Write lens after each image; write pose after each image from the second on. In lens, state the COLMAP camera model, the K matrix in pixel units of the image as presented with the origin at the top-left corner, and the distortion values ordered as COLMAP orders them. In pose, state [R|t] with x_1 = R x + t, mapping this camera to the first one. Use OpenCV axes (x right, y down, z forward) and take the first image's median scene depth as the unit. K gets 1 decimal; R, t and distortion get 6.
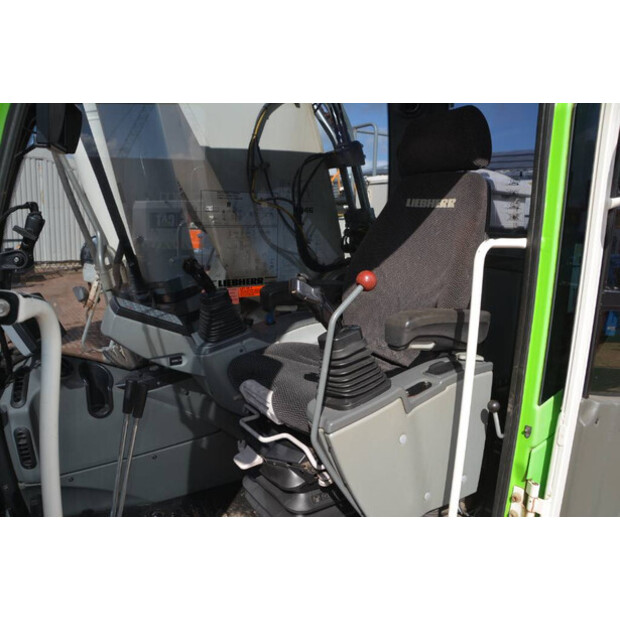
lens RADIAL K [[492.0, 0, 304.8], [0, 492.0, 312.6], [0, 0, 1]] dist [-0.170656, 0.126915]
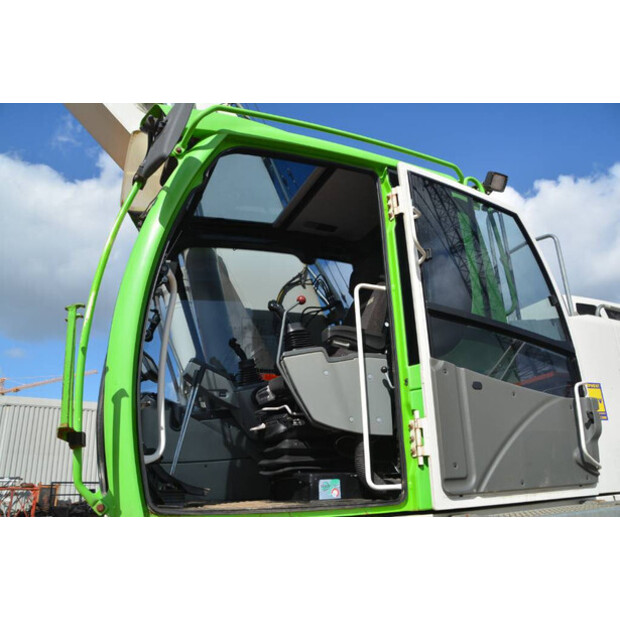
lens RADIAL K [[492.0, 0, 304.8], [0, 492.0, 312.6], [0, 0, 1]] dist [-0.170656, 0.126915]
pose [[0.988226, -0.094254, -0.120522, 0.253981], [0.018723, 0.856294, -0.516150, 0.722505], [0.151852, 0.507816, 0.847976, -0.562734]]
